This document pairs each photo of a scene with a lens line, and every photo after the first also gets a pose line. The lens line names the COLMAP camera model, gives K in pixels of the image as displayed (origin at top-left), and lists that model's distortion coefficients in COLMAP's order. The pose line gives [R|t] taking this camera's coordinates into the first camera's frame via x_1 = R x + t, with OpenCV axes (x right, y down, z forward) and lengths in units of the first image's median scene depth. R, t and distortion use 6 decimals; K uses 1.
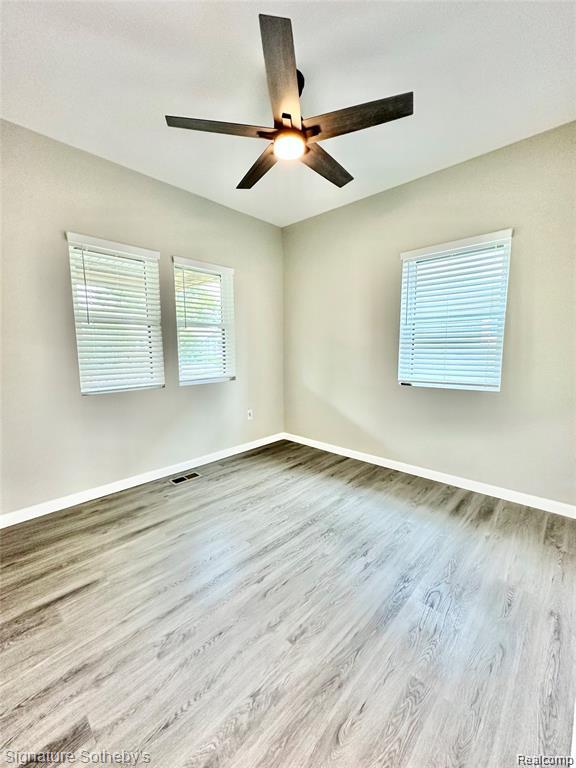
lens RADIAL K [[306.8, 0, 288.6], [0, 306.8, 382.8], [0, 0, 1]] dist [0.000753, -0.000115]
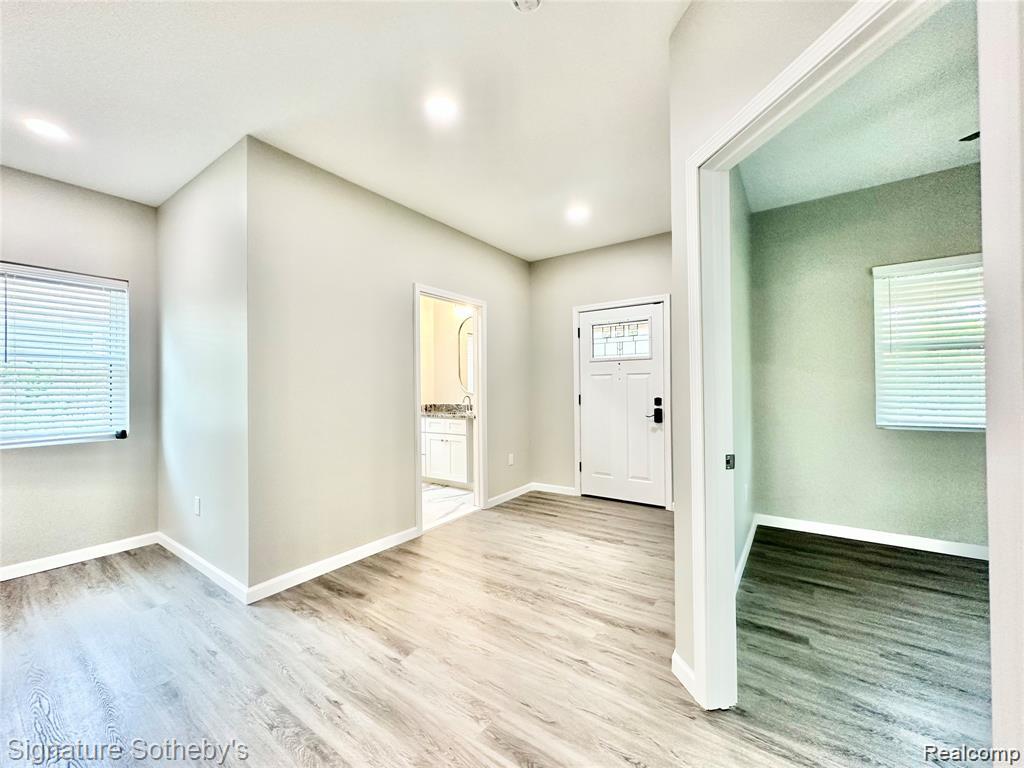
lens RADIAL K [[409.1, 0, 513.2], [0, 409.1, 385.0], [0, 0, 1]] dist [0.000753, -0.000115]
pose [[0.145595, 0.006824, -0.989321, 0.578341], [-0.114308, 0.993395, -0.009970, 0.068530], [0.982719, 0.114539, 0.145413, -0.428943]]
